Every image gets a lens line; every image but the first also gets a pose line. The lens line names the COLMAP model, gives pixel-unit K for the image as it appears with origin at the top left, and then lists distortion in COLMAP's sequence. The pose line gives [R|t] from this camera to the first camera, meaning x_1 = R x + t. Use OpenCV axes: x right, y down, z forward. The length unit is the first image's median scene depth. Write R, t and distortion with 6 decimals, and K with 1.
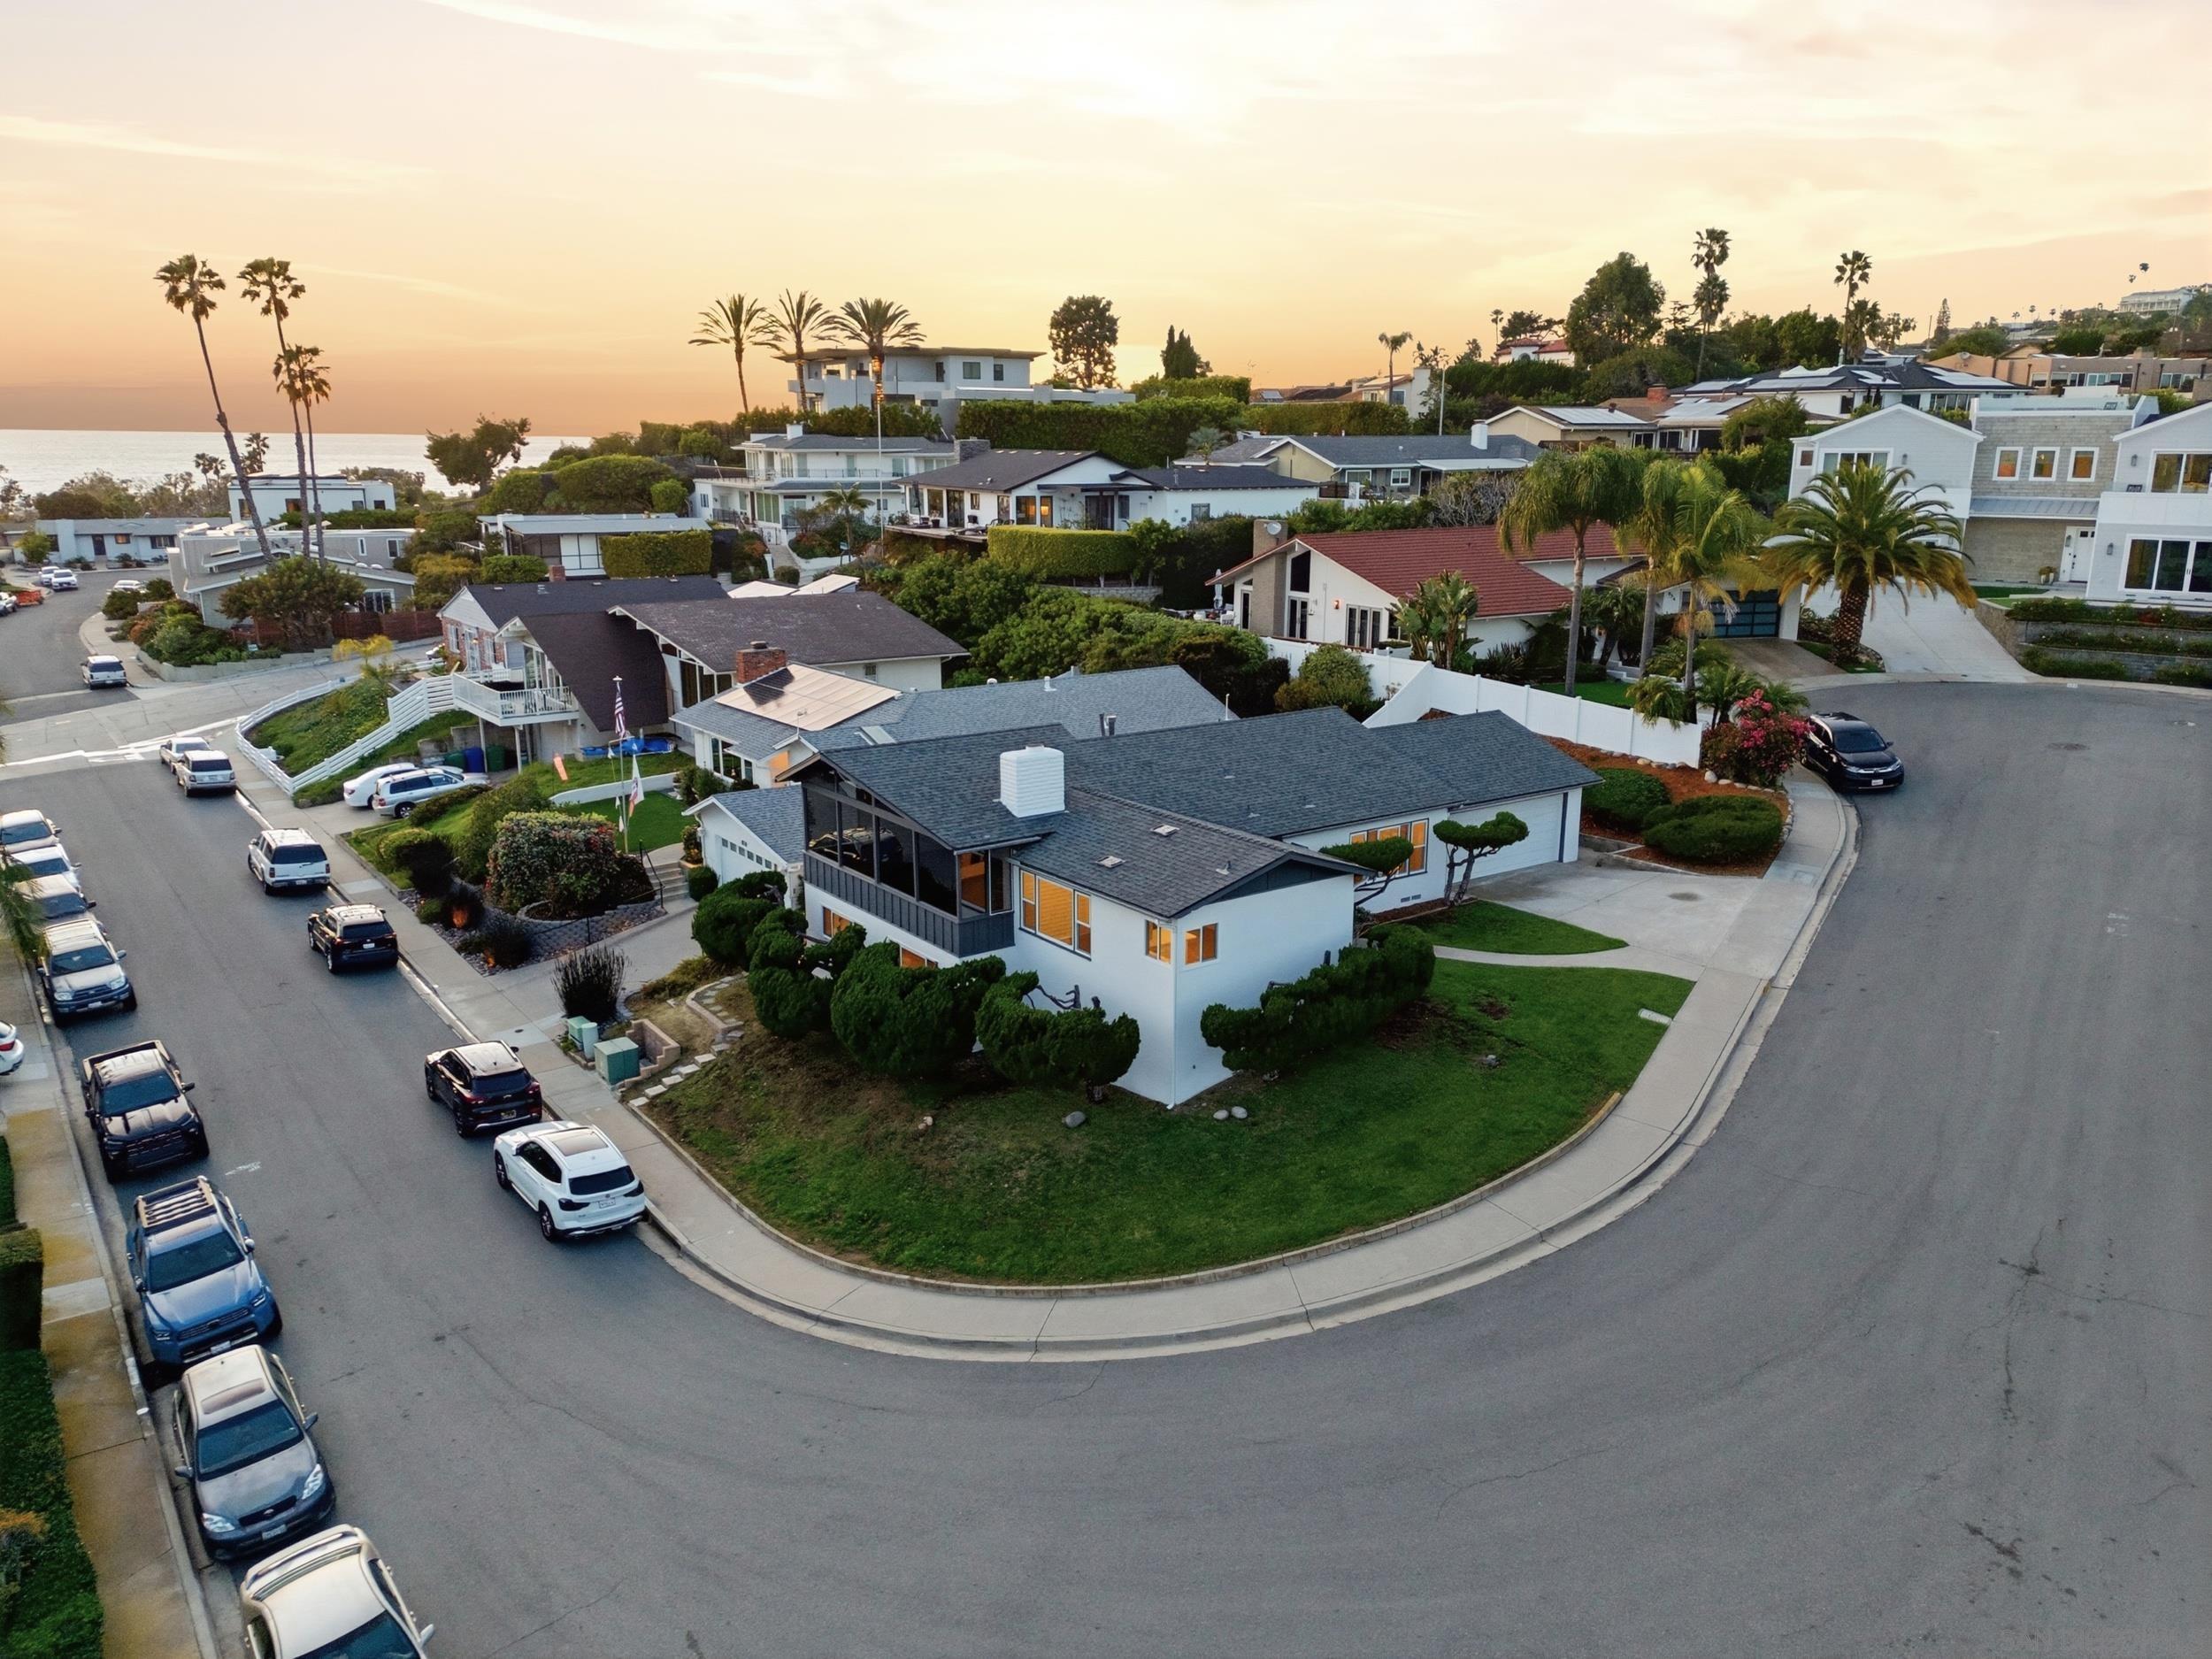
lens RADIAL K [[1610.3, 0, 1106.0], [0, 1610.3, 829.5], [0, 0, 1]] dist [0.091752, -0.094954]
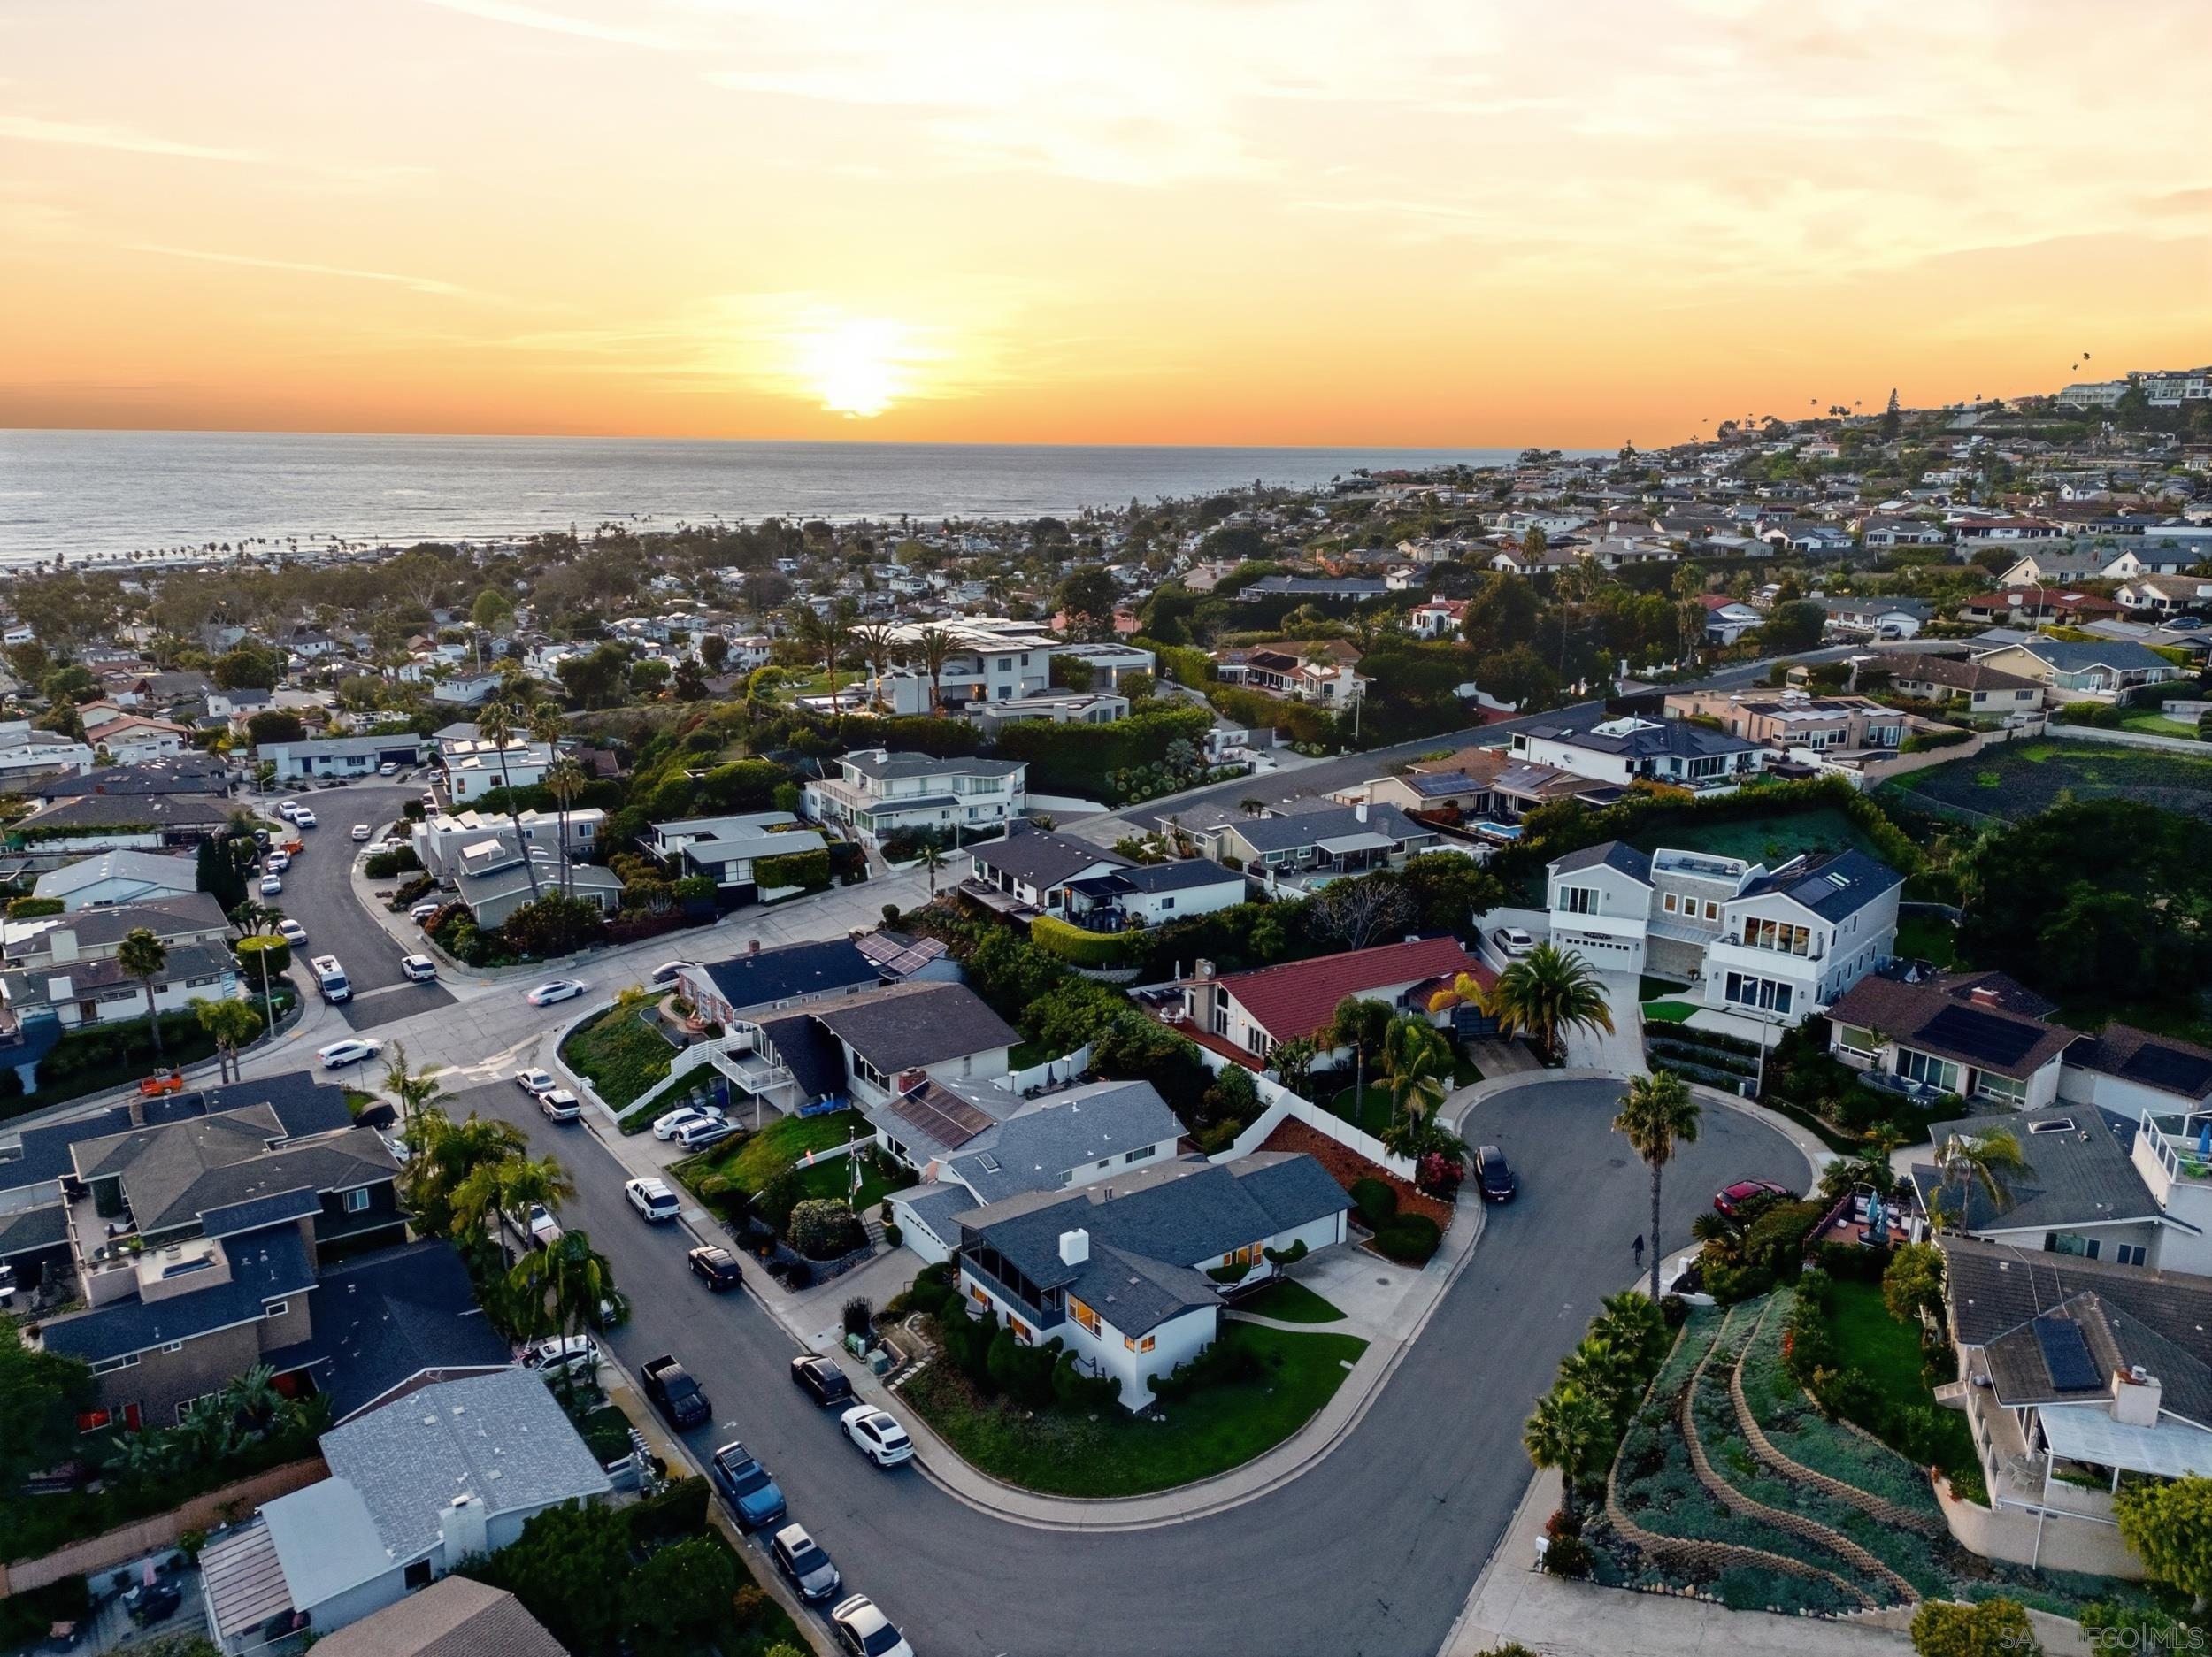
lens RADIAL K [[1635.4, 0, 1101.2], [0, 1635.4, 784.0], [0, 0, 1]] dist [0.085952, -0.111270]
pose [[0.999976, 0.006683, -0.001547, -0.006032], [-0.006726, 0.999548, -0.029306, -0.364855], [0.001351, 0.029316, 0.999569, -0.780745]]
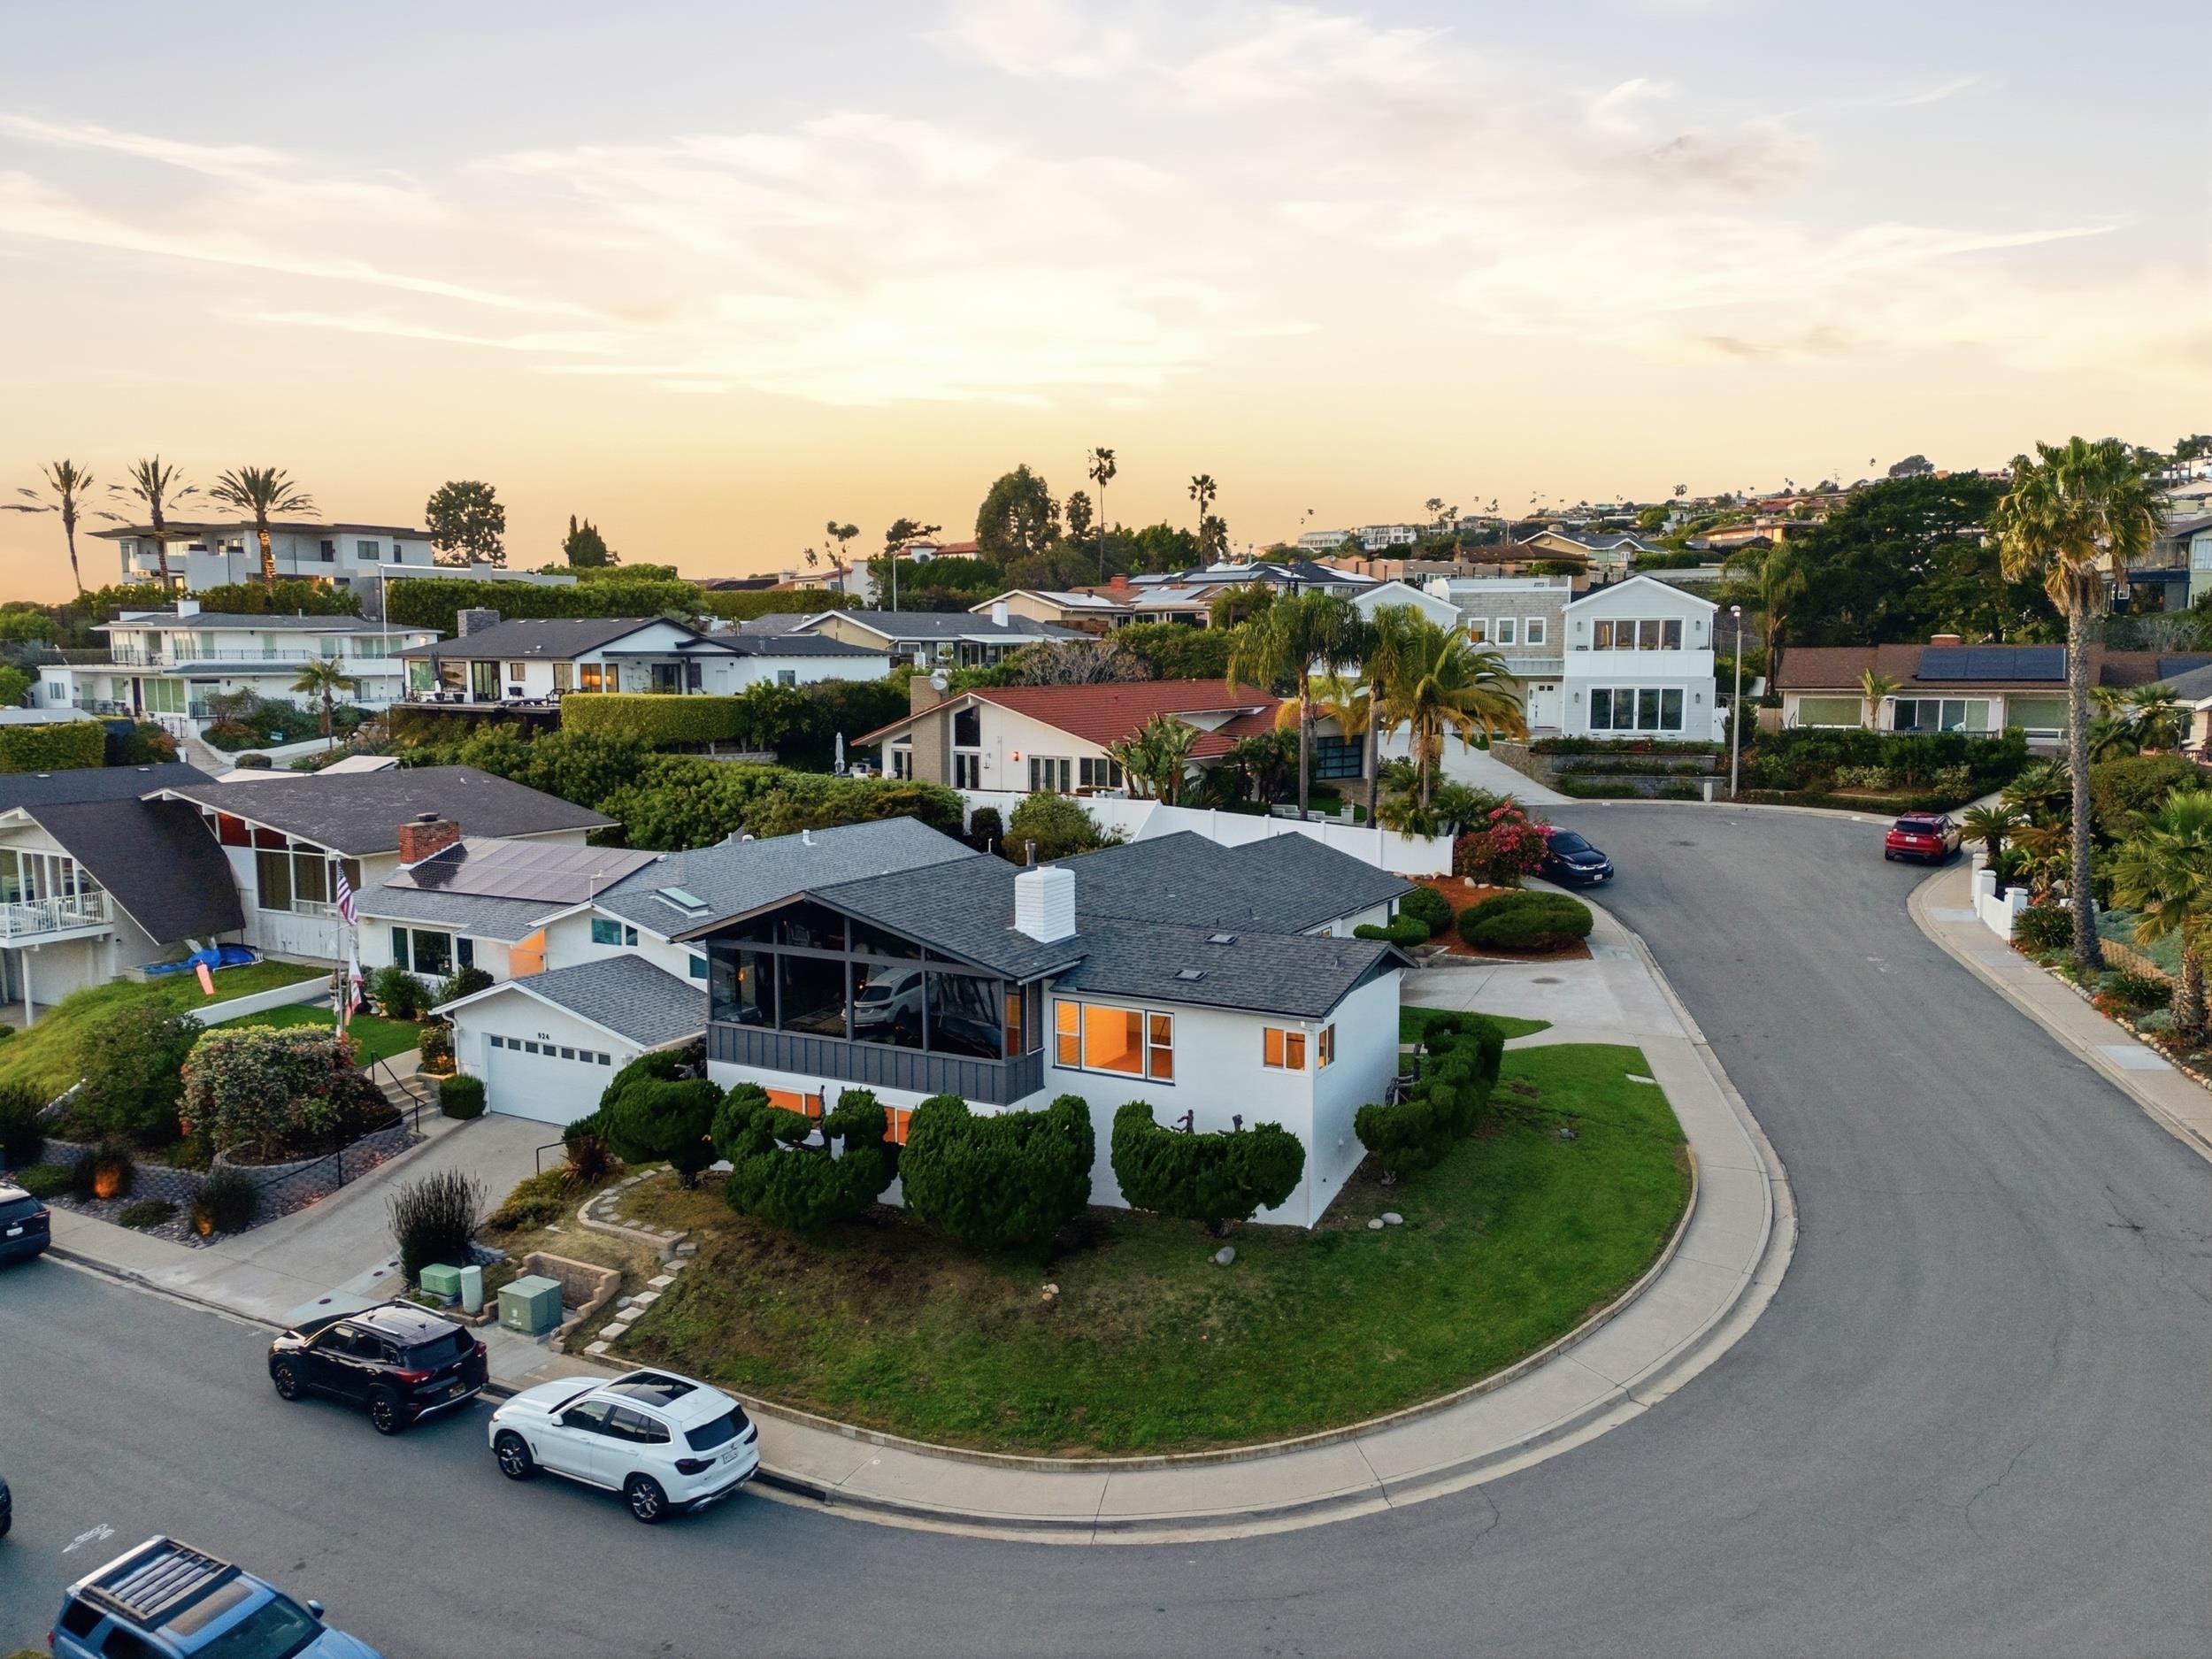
lens RADIAL K [[1610.3, 0, 1106.0], [0, 1610.3, 829.5], [0, 0, 1]] dist [0.091752, -0.094954]
pose [[0.907642, -0.050722, 0.416669, -0.240997], [0.103022, 0.989228, -0.103996, 0.016198], [-0.406906, 0.137317, 0.903090, 0.090689]]
